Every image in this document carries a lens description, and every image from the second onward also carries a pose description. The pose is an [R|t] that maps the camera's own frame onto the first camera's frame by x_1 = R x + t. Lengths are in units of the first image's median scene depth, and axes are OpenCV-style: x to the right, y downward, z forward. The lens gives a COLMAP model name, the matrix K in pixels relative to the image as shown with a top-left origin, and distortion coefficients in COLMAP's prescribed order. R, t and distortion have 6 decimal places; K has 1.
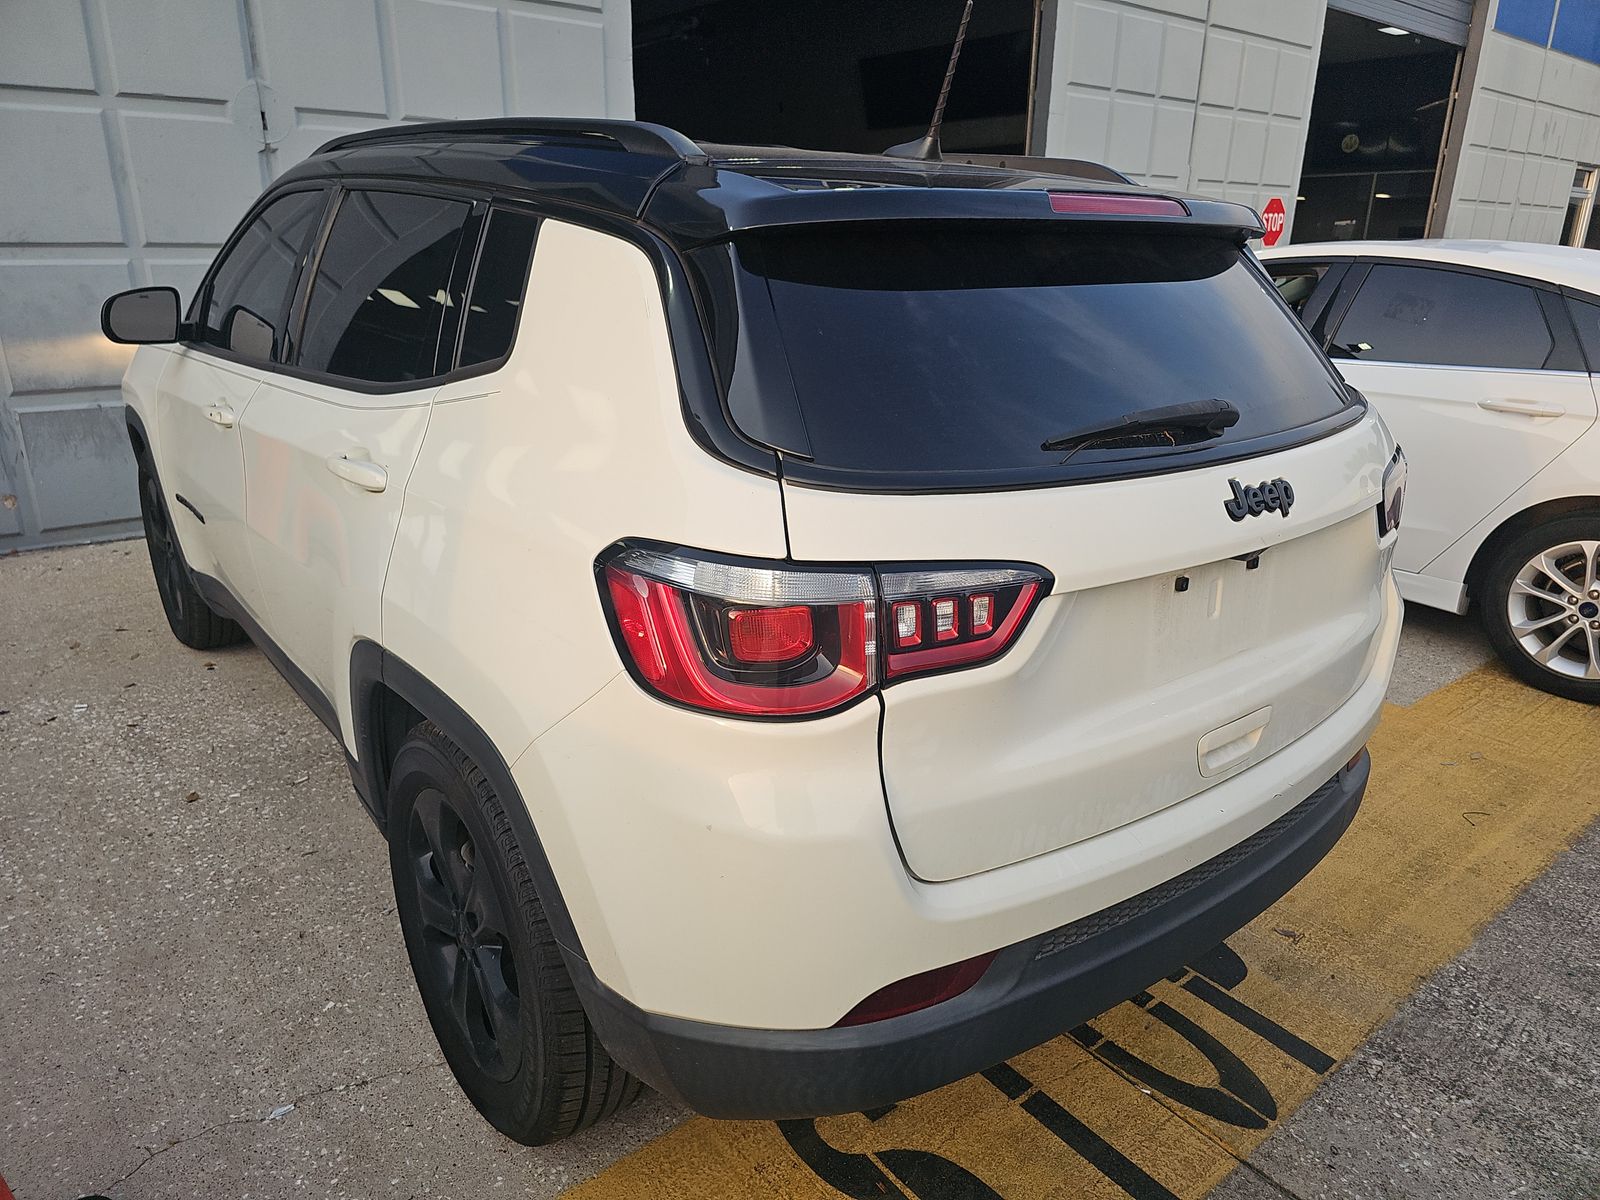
lens RADIAL K [[1051.2, 0, 800.0], [0, 1051.2, 600.0], [0, 0, 1]] dist [-0.001378, -0.000675]
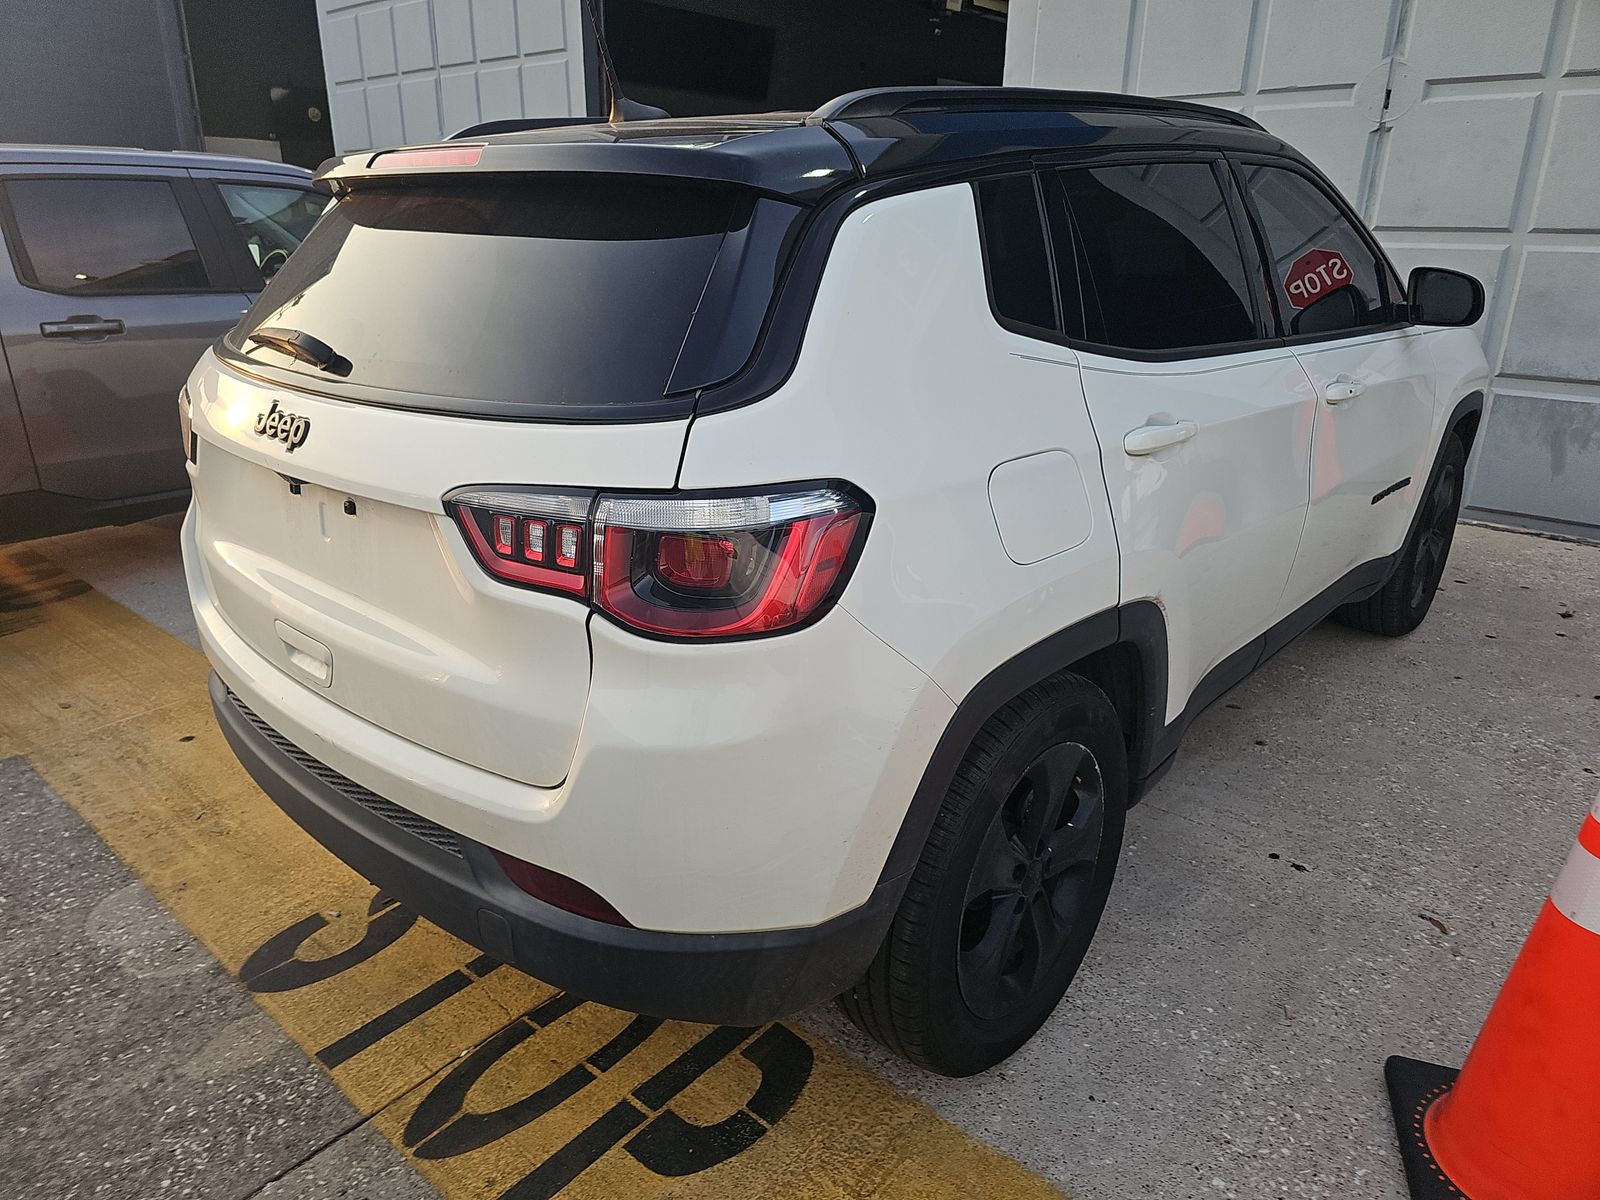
lens RADIAL K [[1086.9, 0, 798.5], [0, 1086.9, 572.6], [0, 0, 1]] dist [0.000161, -0.000316]
pose [[0.177217, 0.298501, -0.937812, 1.171279], [-0.322459, 0.917907, 0.231231, -0.280456], [0.929847, 0.261428, 0.258923, 0.875746]]
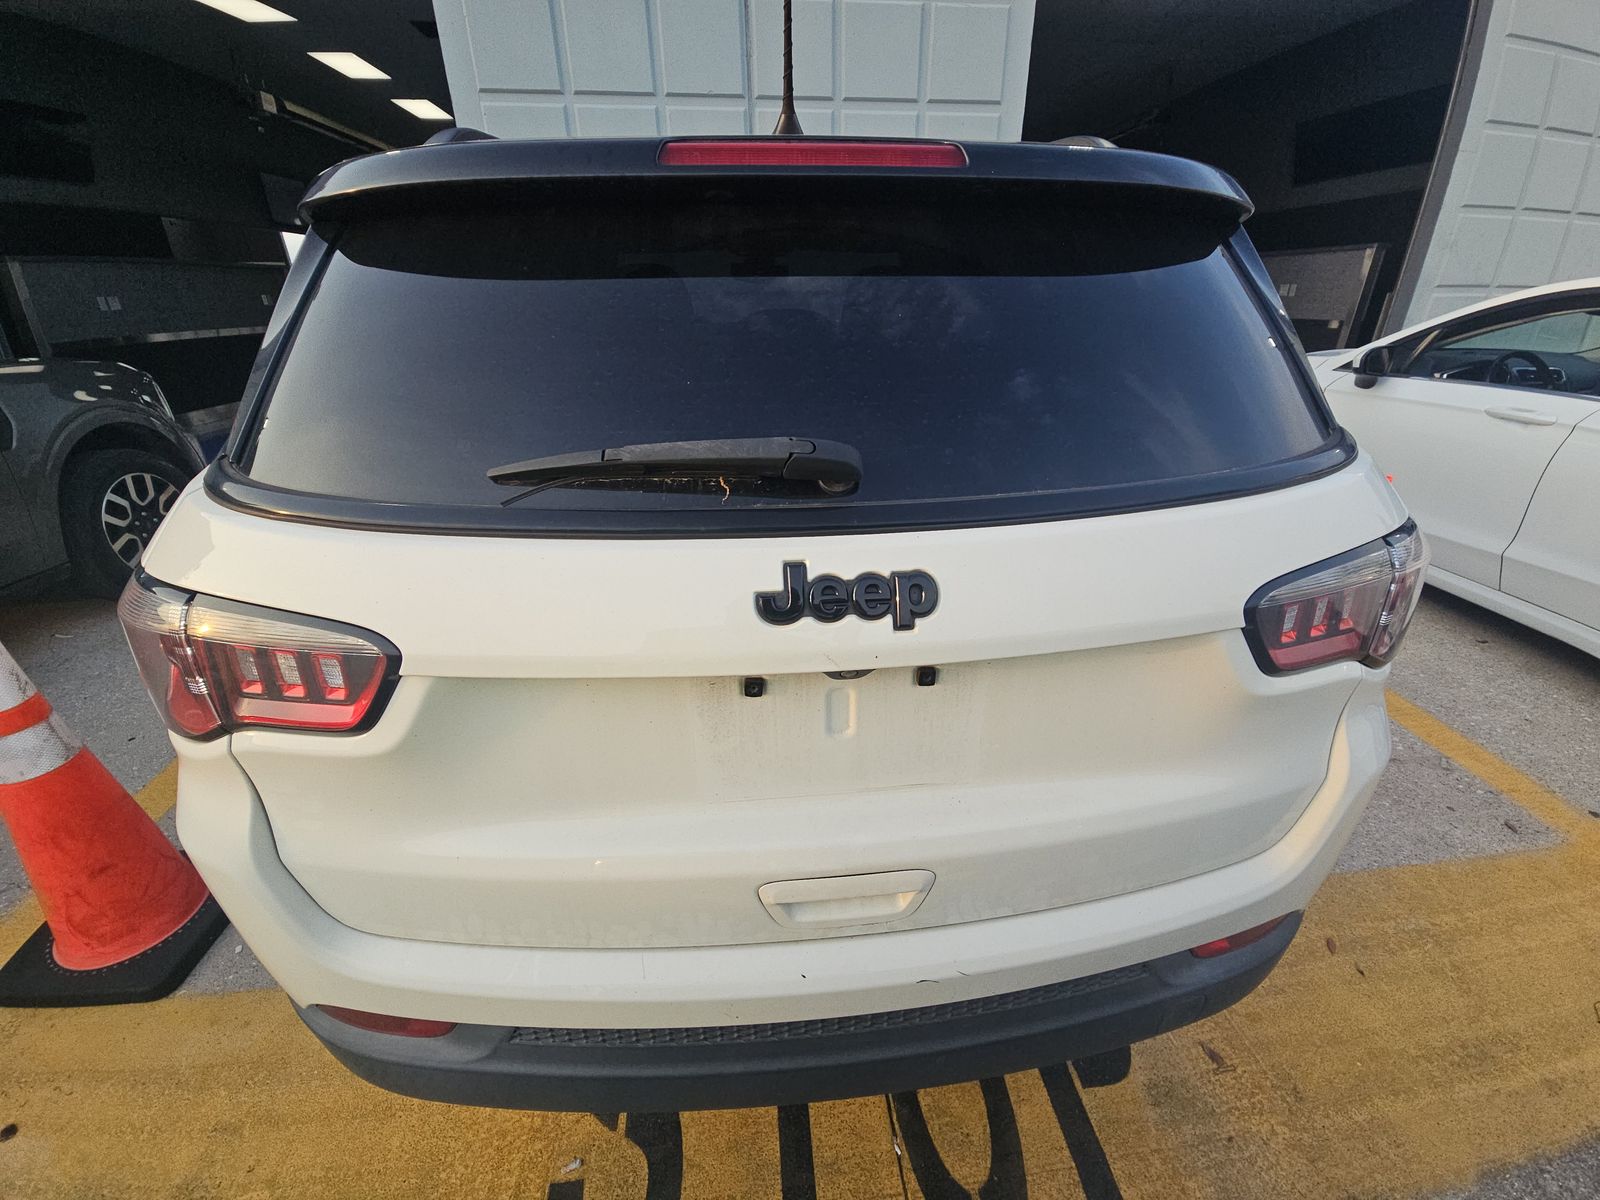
lens RADIAL K [[638.8, 0, 803.0], [0, 638.8, 604.0], [0, 0, 1]] dist [0.037645, -0.023317]
pose [[0.847185, 0.209911, -0.488073, 0.426678], [-0.153213, 0.976139, 0.153876, -0.104720], [0.508728, -0.055582, 0.859131, 0.447183]]
